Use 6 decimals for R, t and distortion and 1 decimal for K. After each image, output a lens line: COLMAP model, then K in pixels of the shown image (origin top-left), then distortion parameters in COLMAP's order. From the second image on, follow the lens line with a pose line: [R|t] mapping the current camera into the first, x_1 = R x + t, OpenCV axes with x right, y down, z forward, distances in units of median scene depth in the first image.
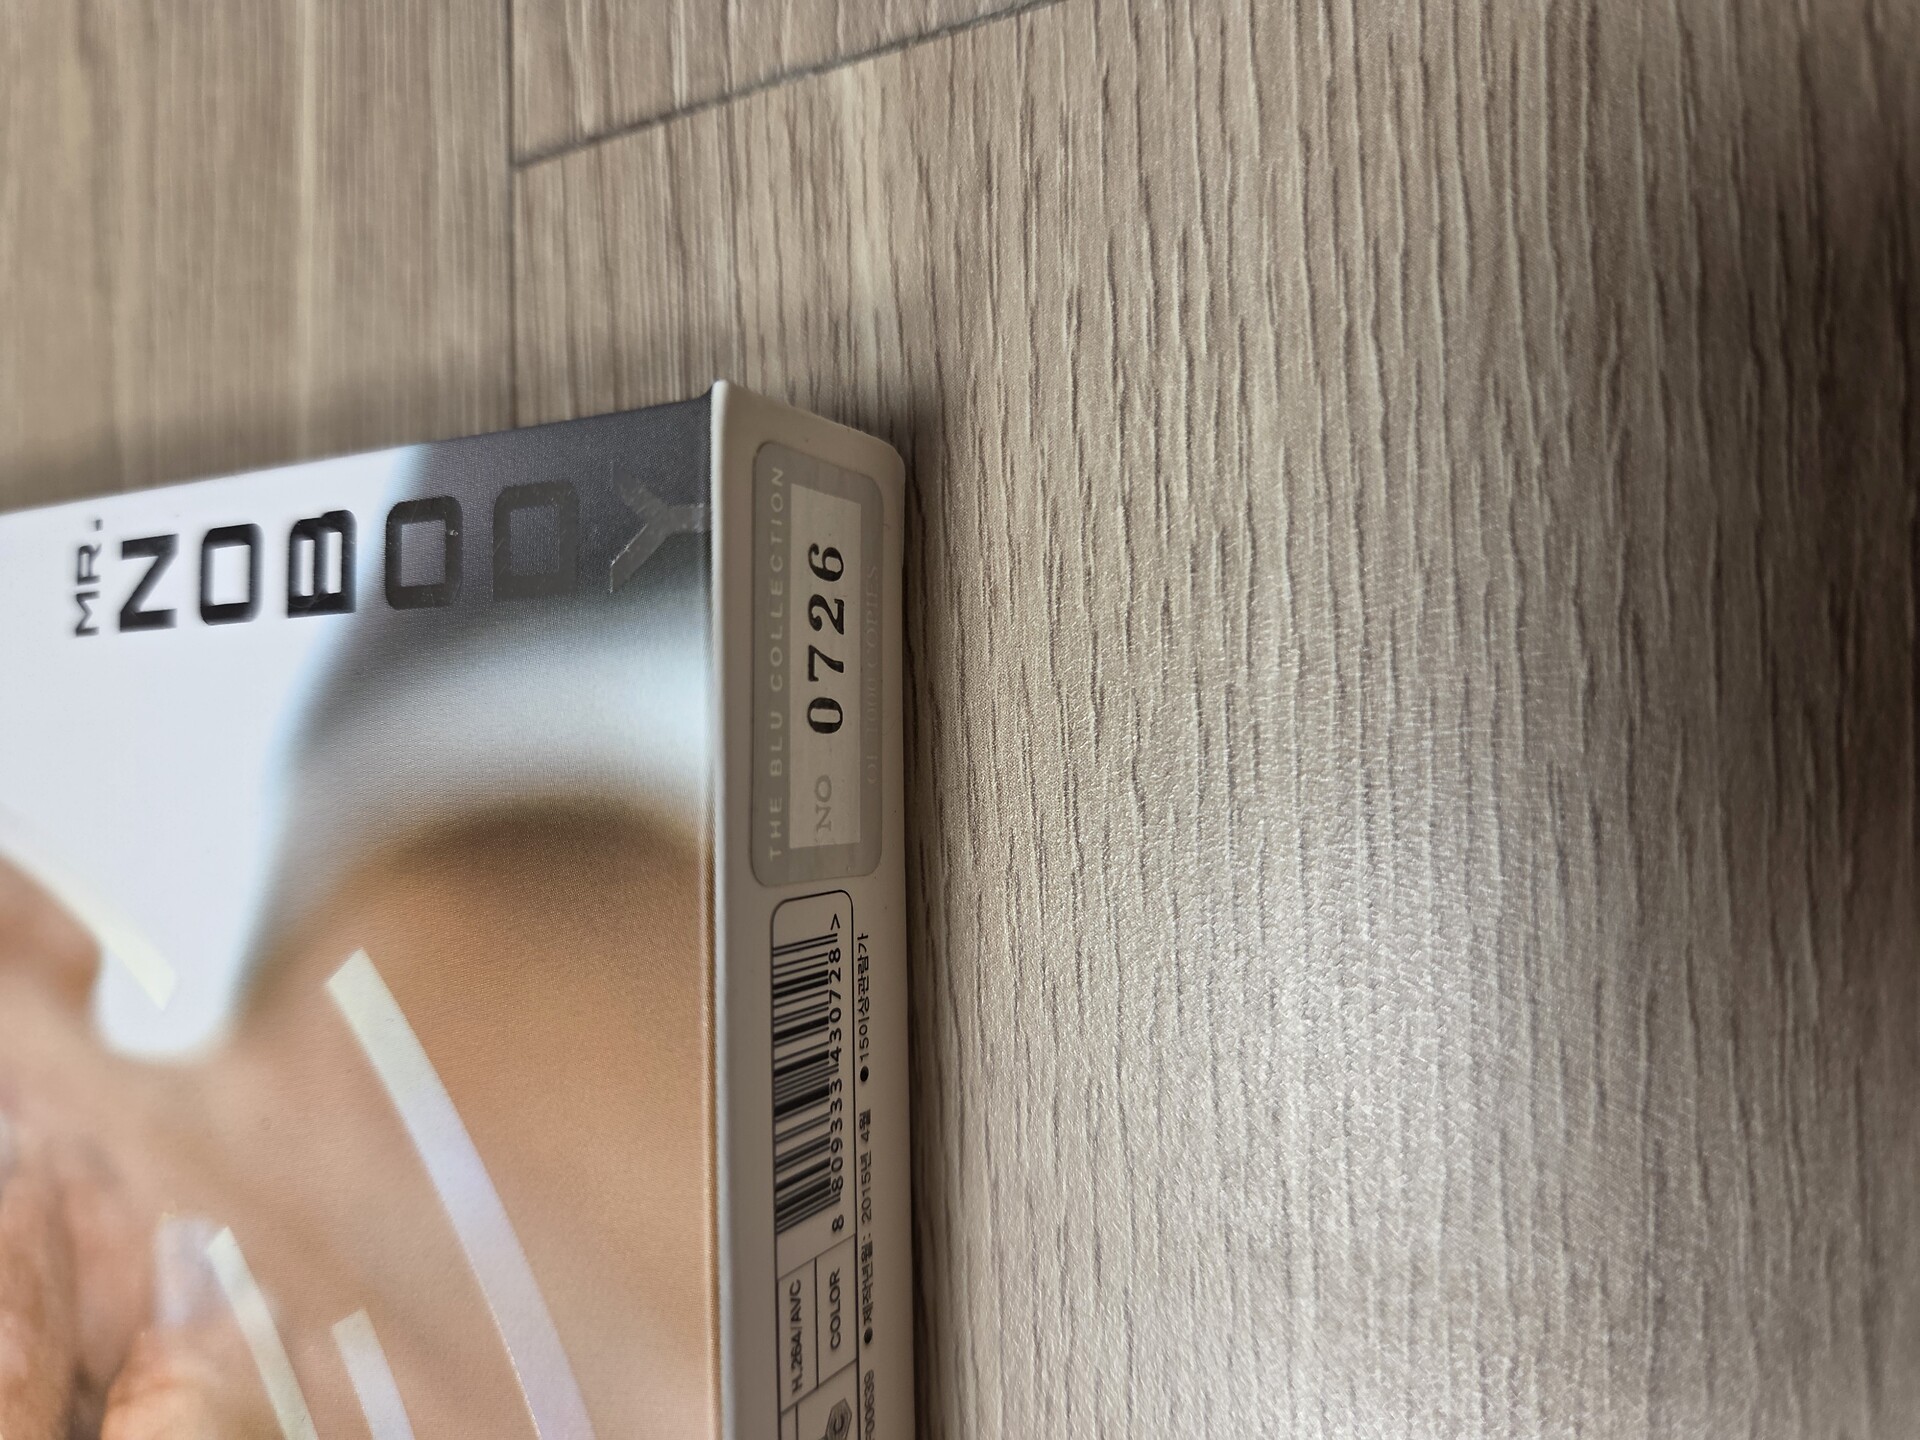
lens RADIAL K [[1375.3, 0, 960.0], [0, 1375.3, 720.0], [0, 0, 1]] dist [-0.030209, -0.037390]
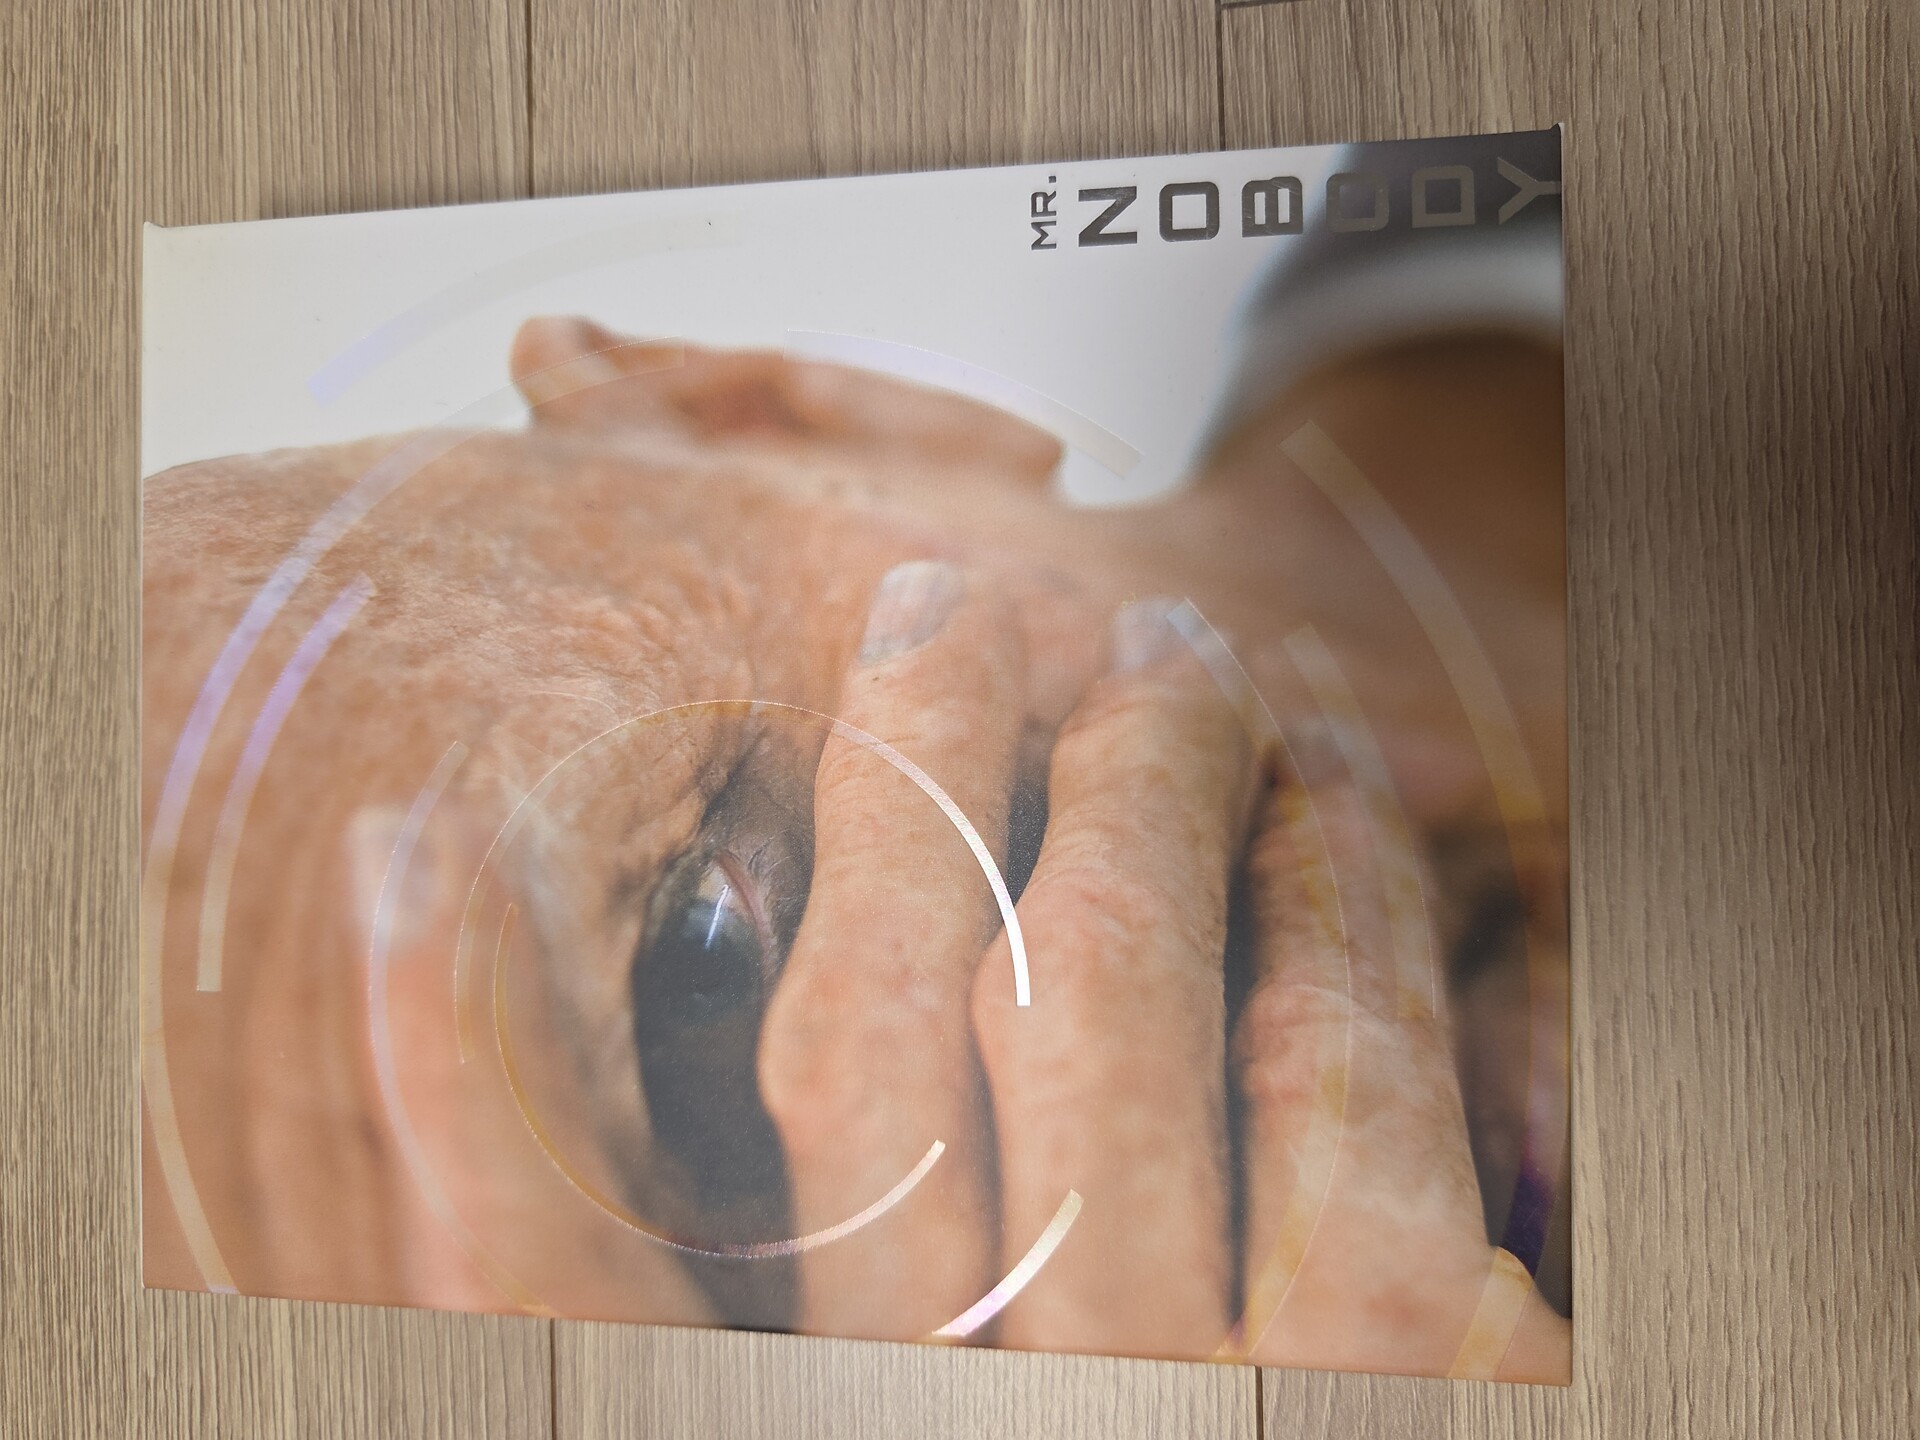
lens RADIAL K [[1341.7, 0, 956.0], [0, 1341.7, 710.6], [0, 0, 1]] dist [0.003278, -0.027032]
pose [[0.952393, 0.015788, 0.304464, -1.417330], [-0.015294, 0.999875, -0.004009, 0.565722], [-0.304489, -0.000838, 0.952515, -0.538996]]
